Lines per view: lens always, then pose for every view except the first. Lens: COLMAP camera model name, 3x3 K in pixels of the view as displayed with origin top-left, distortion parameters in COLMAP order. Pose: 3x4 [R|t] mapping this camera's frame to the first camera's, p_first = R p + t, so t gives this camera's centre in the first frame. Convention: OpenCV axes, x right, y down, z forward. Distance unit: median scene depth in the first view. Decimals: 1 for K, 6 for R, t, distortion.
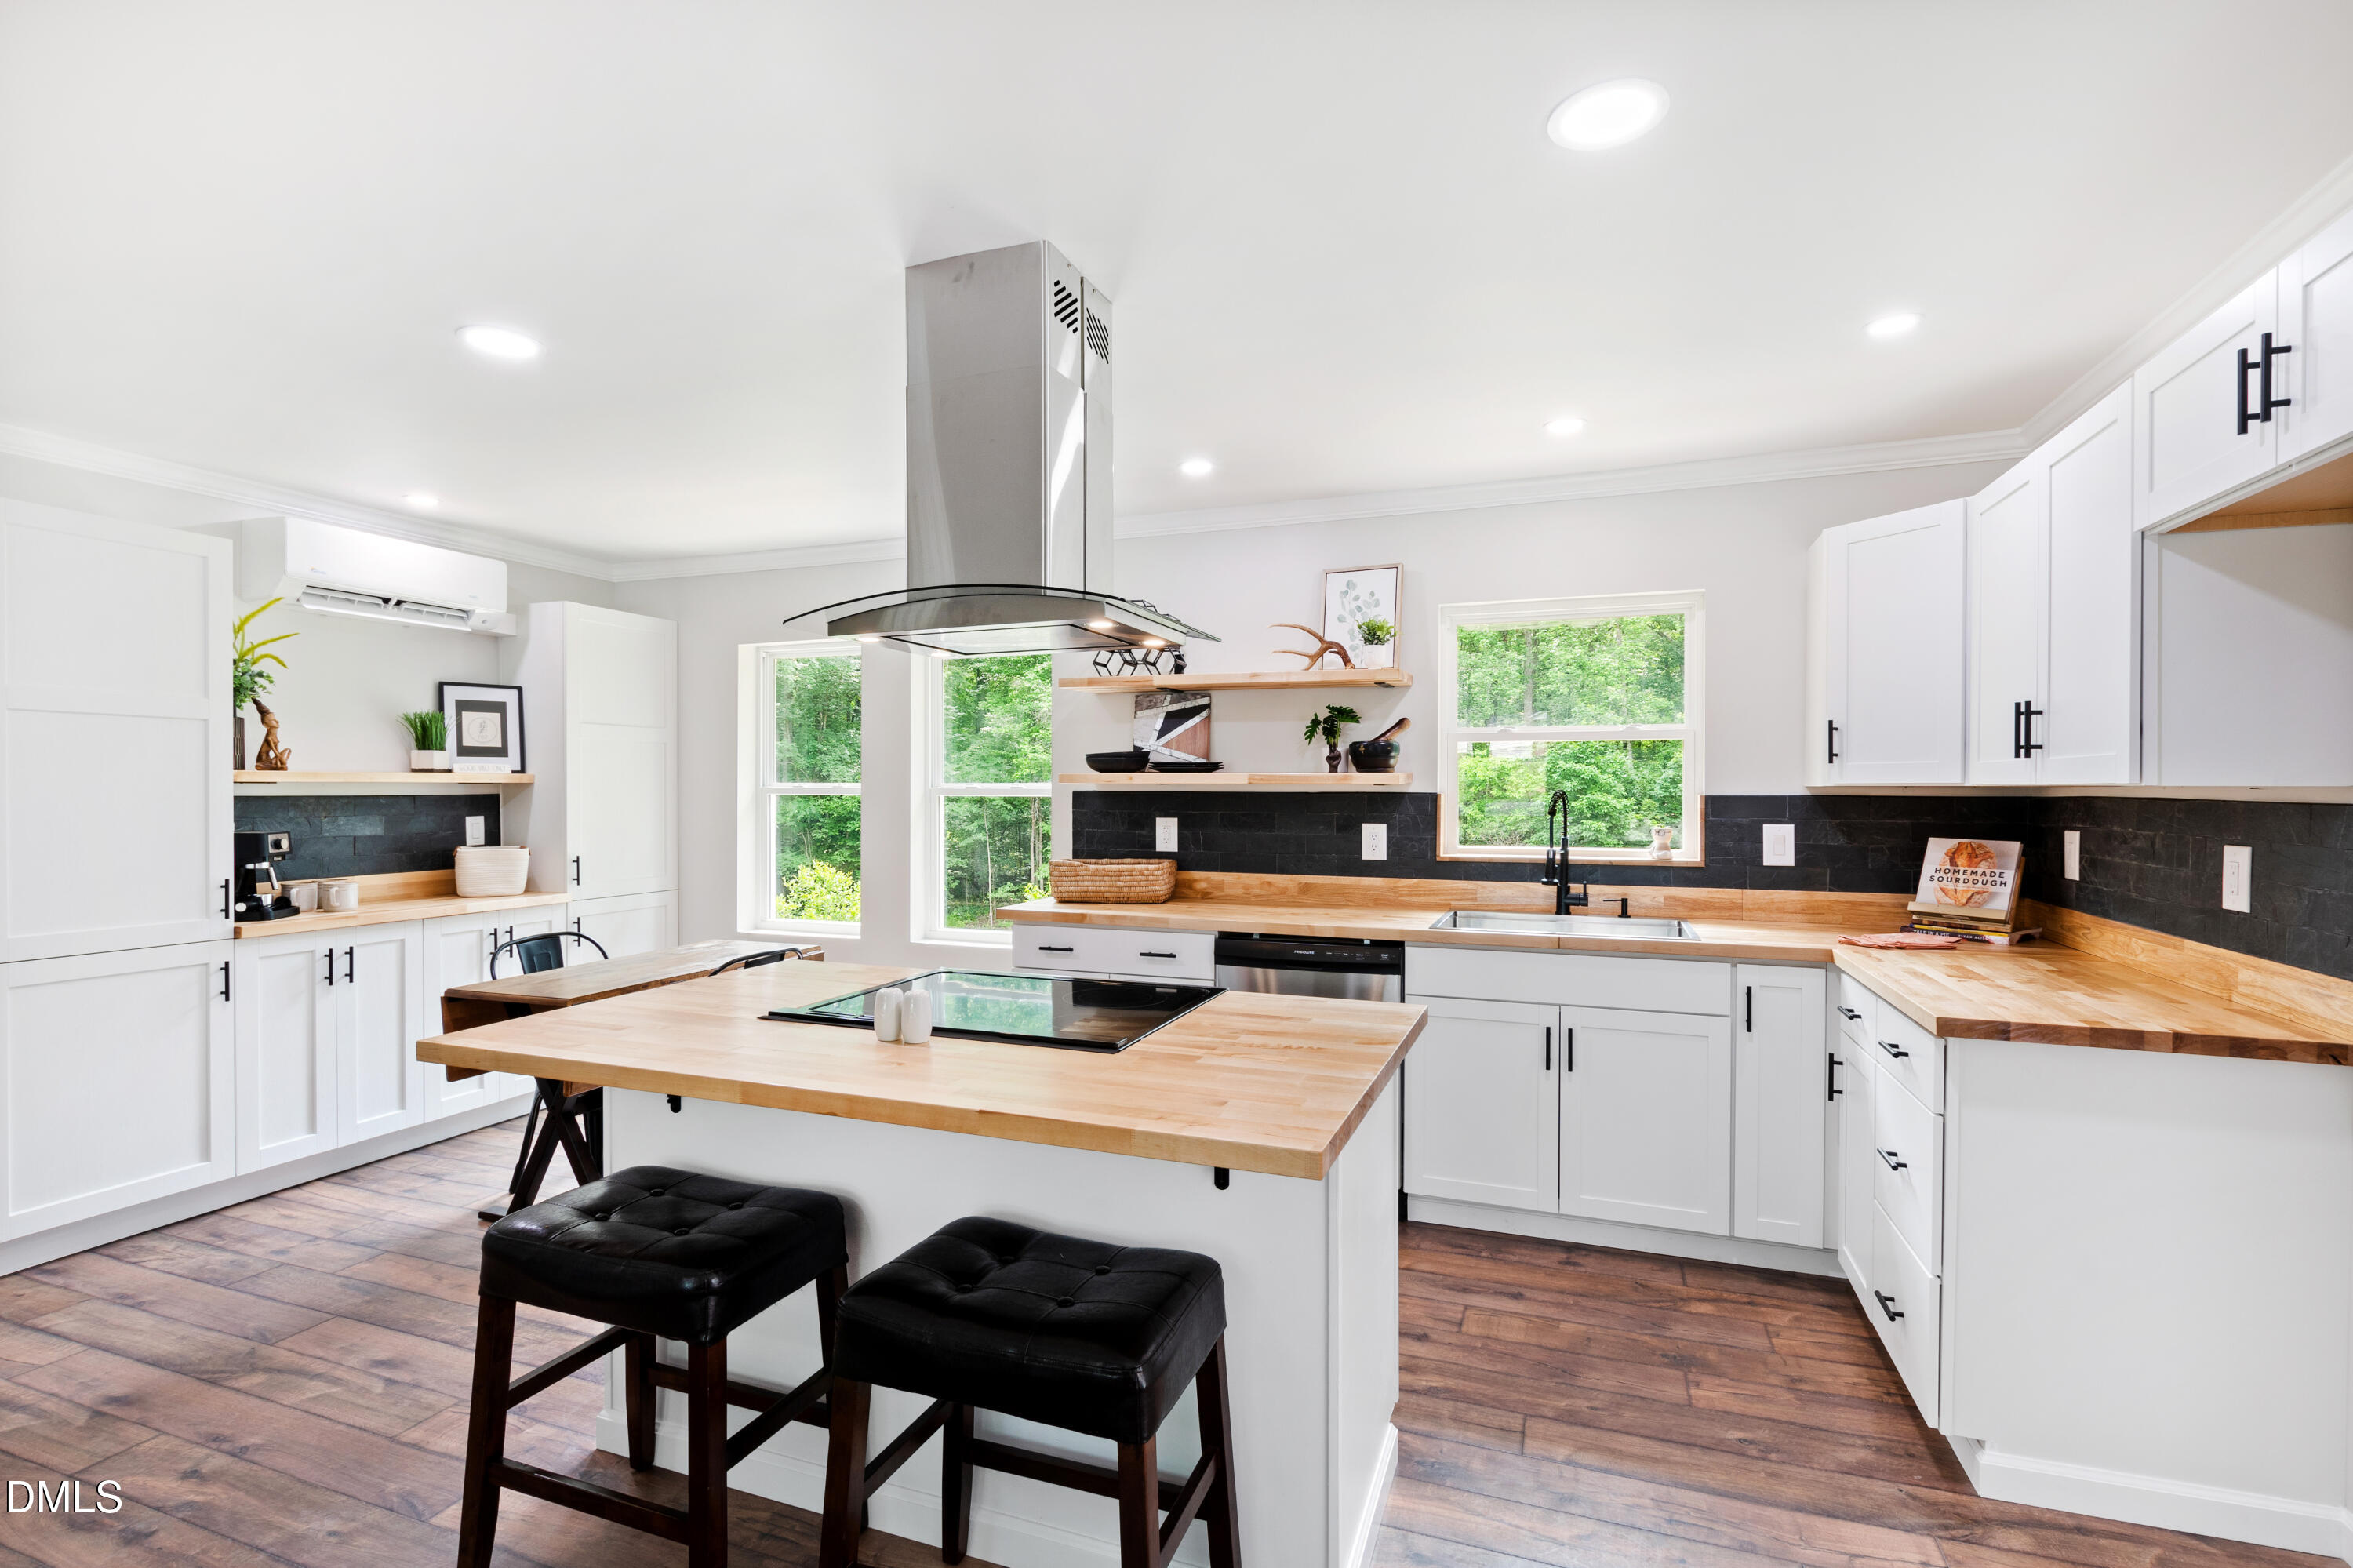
lens RADIAL K [[1102.3, 0, 1171.7], [0, 1102.3, 793.8], [0, 0, 1]] dist [-0.001122, -0.000458]
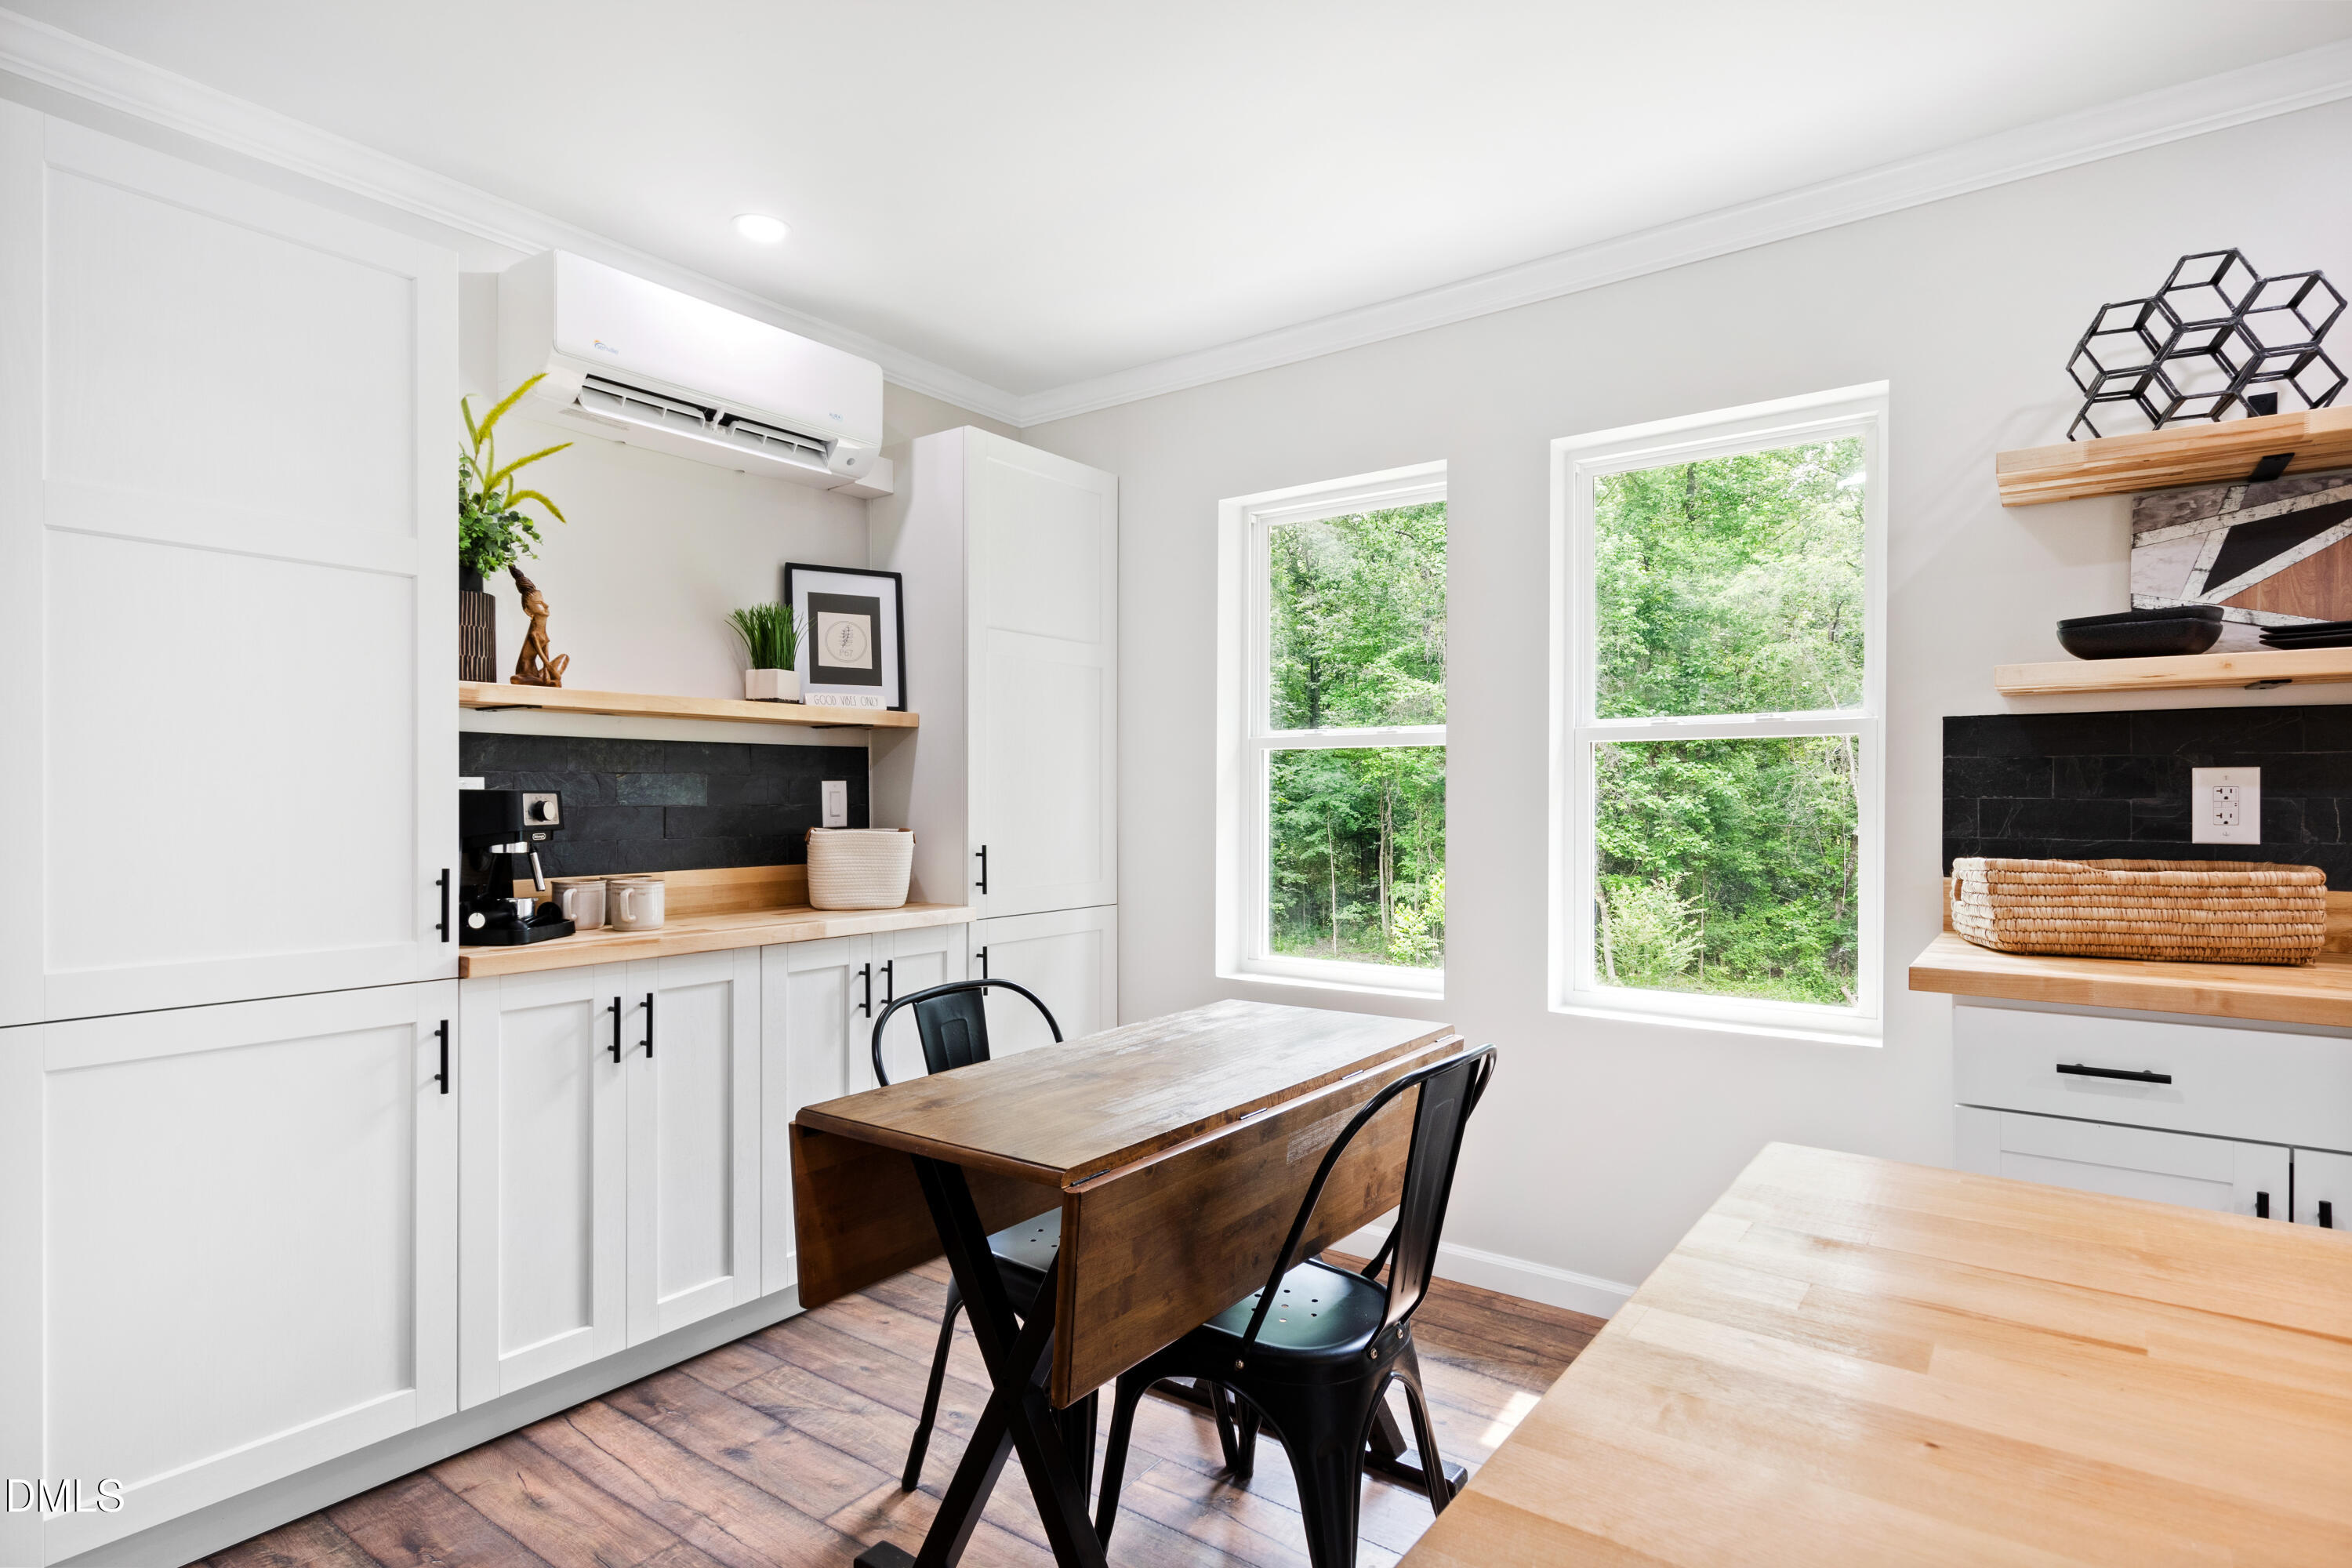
lens RADIAL K [[1217.0, 0, 1169.1], [0, 1217.0, 790.1], [0, 0, 1]] dist [0.001032, 0.000622]
pose [[0.961222, -0.003456, -0.275753, -0.302115], [0.000345, 0.999936, -0.011327, 0.039388], [0.275774, 0.010792, 0.961162, 0.451993]]
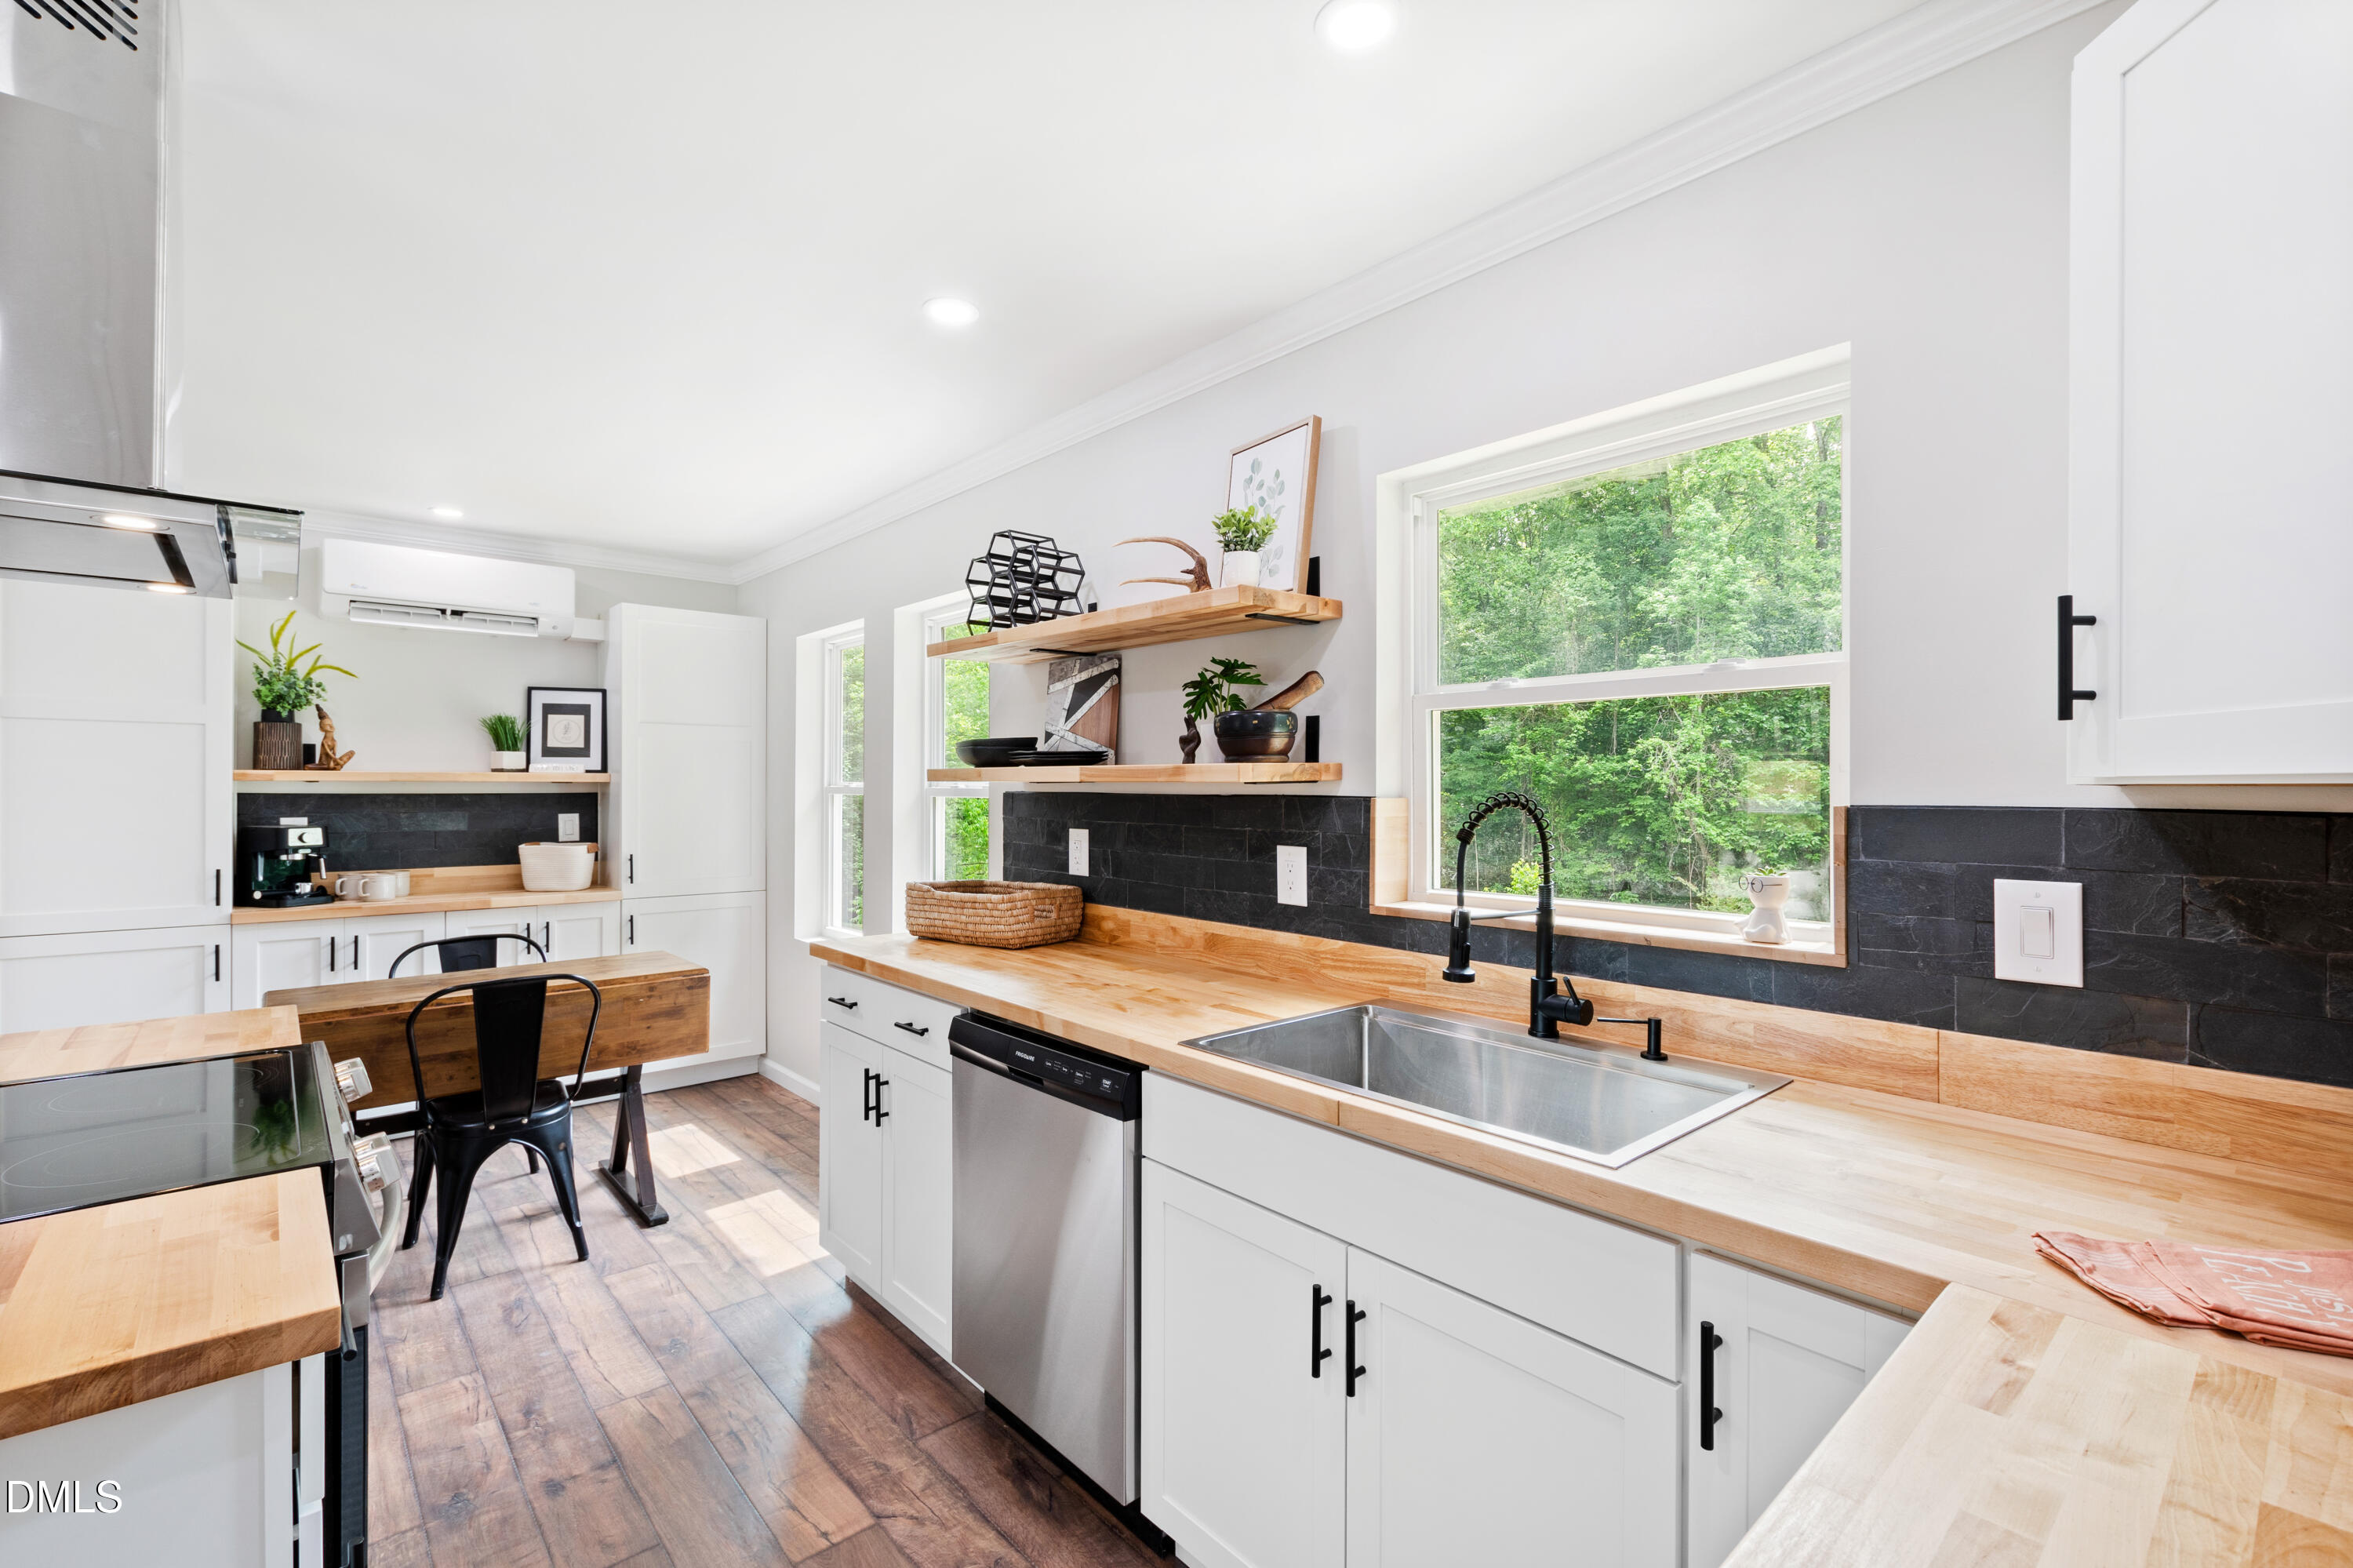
lens RADIAL K [[1034.5, 0, 1176.5], [0, 1034.5, 784.0], [0, 0, 1]] dist [0.003498, -0.000048]
pose [[0.883695, 0.000149, -0.468063, 0.405726], [-0.005070, 0.999944, -0.009252, -0.002223], [0.468036, 0.010549, 0.883646, 0.465227]]
